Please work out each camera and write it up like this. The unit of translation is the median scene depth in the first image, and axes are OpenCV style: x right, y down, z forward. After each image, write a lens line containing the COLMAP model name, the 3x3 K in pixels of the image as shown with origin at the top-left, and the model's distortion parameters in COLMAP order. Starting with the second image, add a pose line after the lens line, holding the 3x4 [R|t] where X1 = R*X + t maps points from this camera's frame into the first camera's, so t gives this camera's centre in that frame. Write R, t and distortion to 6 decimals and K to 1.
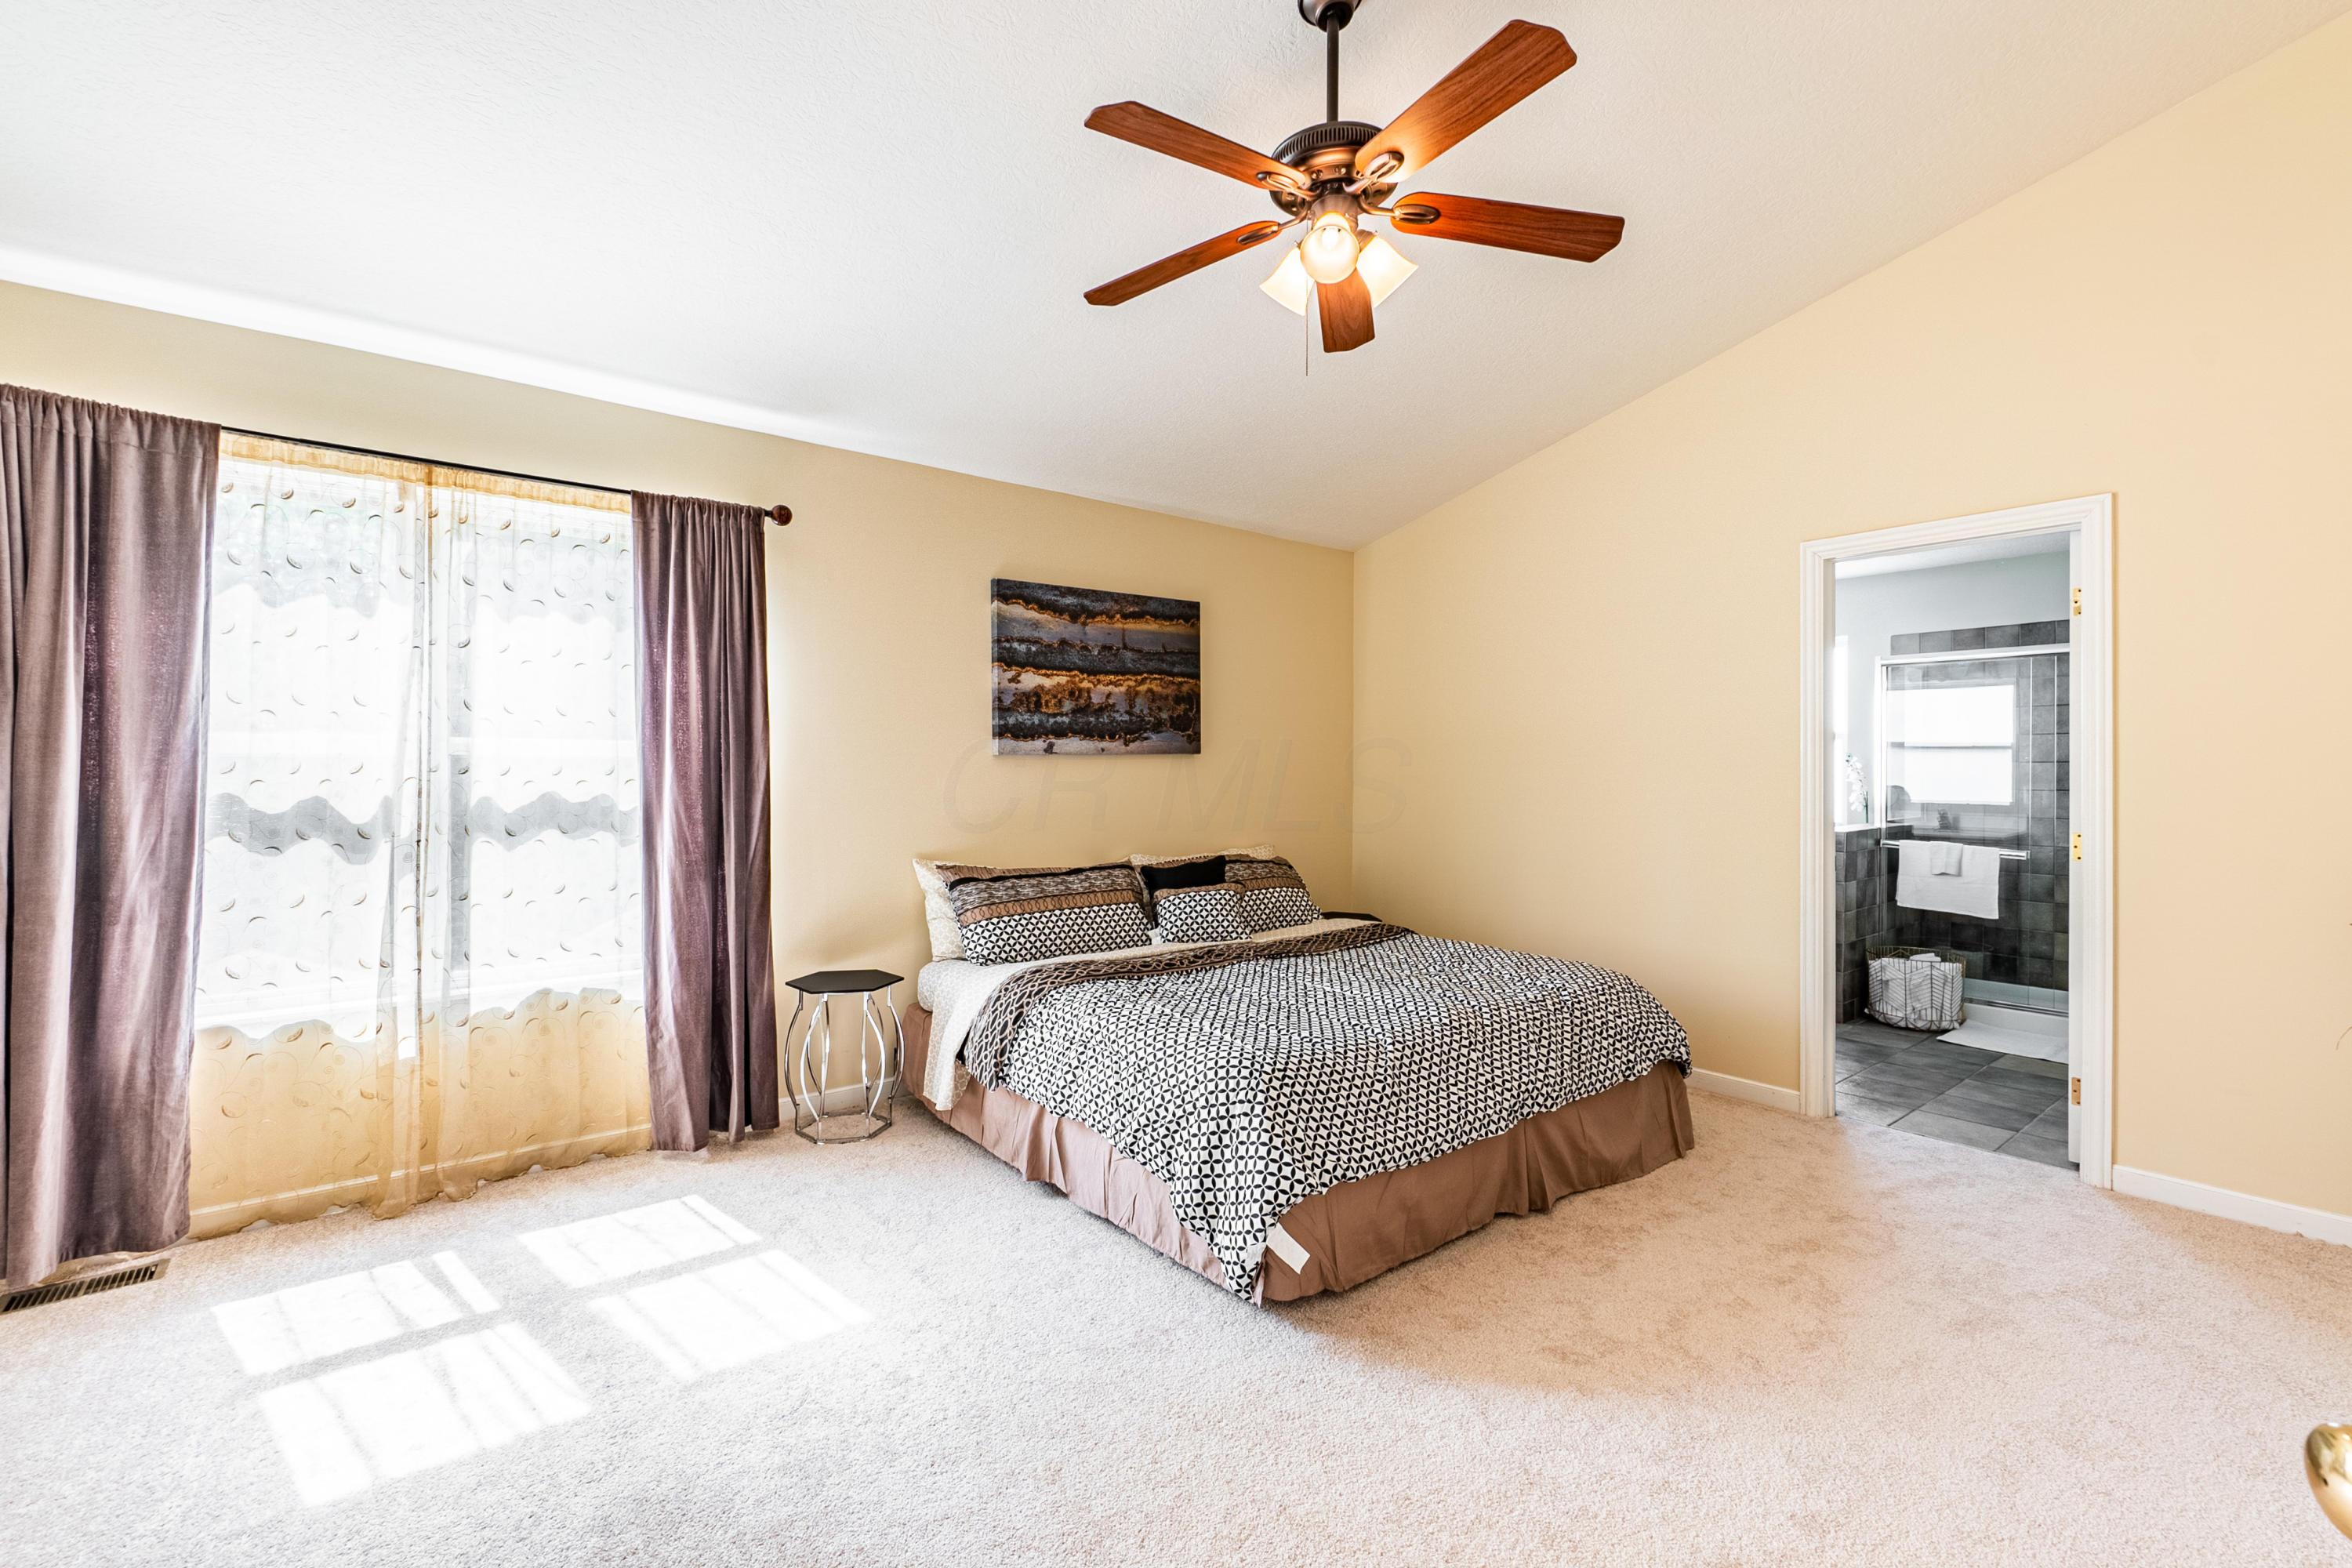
lens RADIAL K [[1016.0, 0, 1175.7], [0, 1016.0, 776.6], [0, 0, 1]] dist [-0.000549, -0.000260]
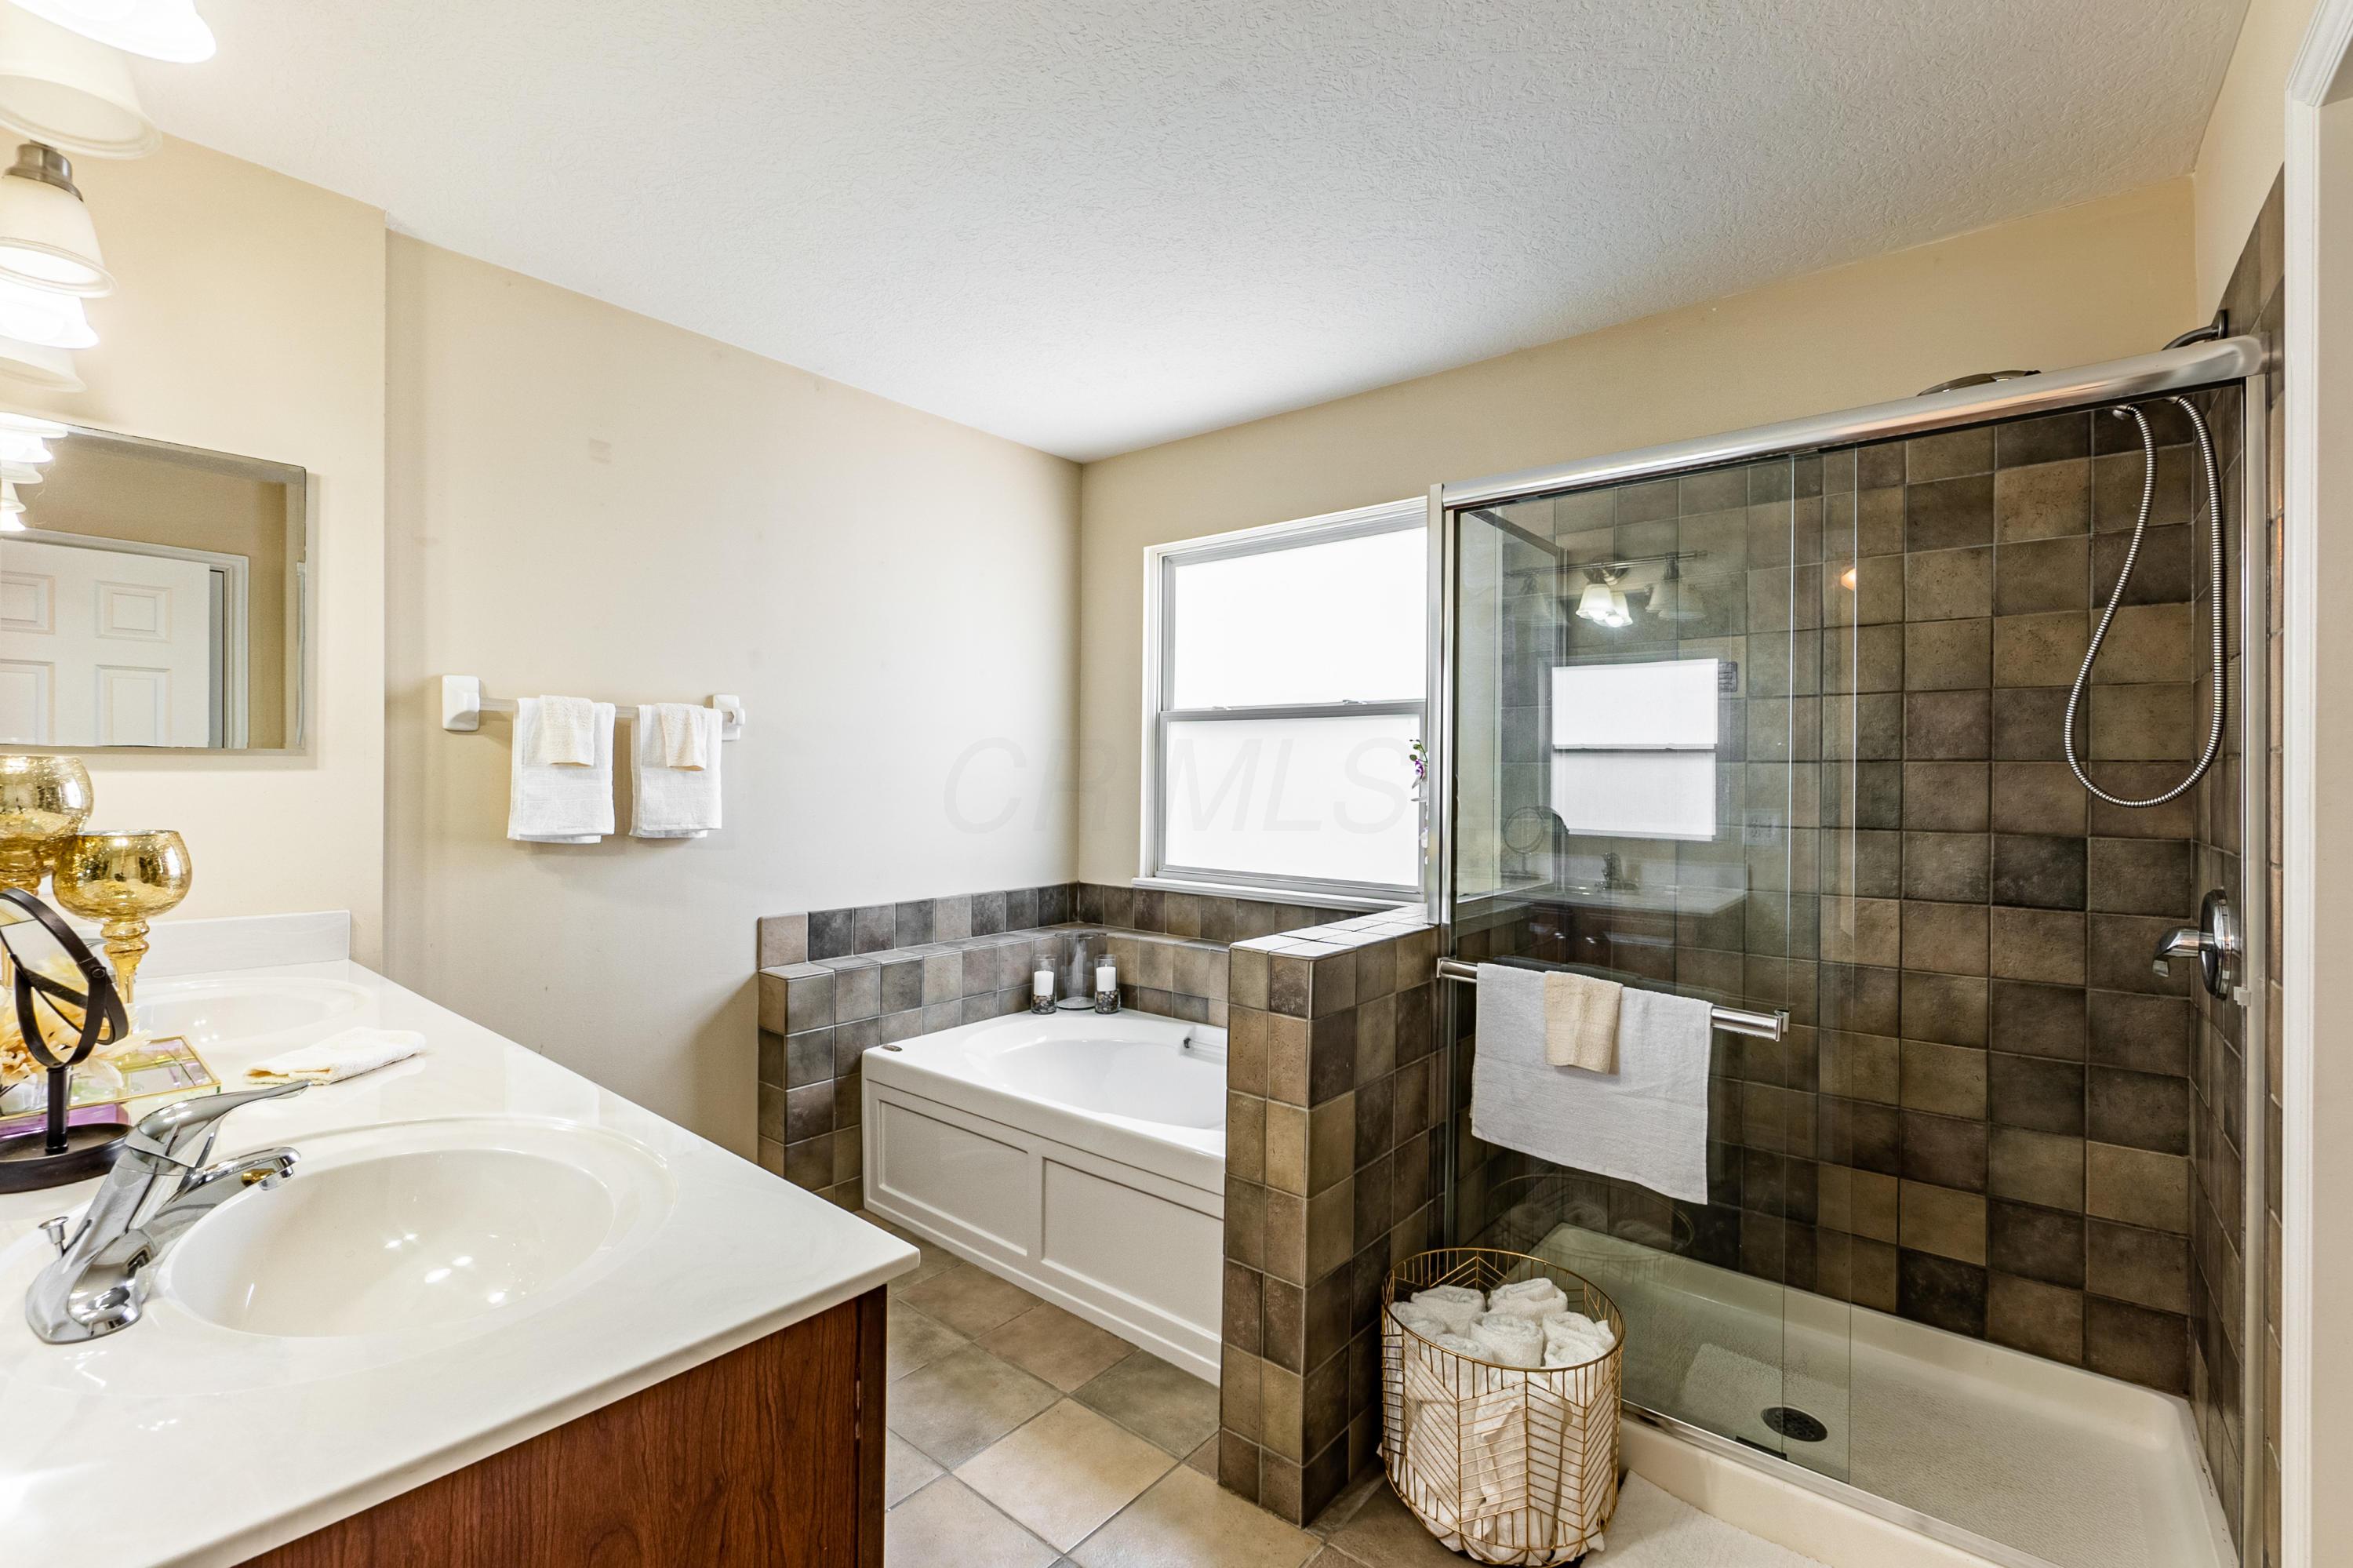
lens RADIAL K [[1016.4, 0, 1172.8], [0, 1016.4, 784.6], [0, 0, 1]] dist [-0.000549, -0.000260]
pose [[0.978829, 0.008217, 0.204516, 0.537485], [-0.007150, 0.999957, -0.005956, -0.000860], [-0.204556, 0.004368, 0.978845, 0.669832]]
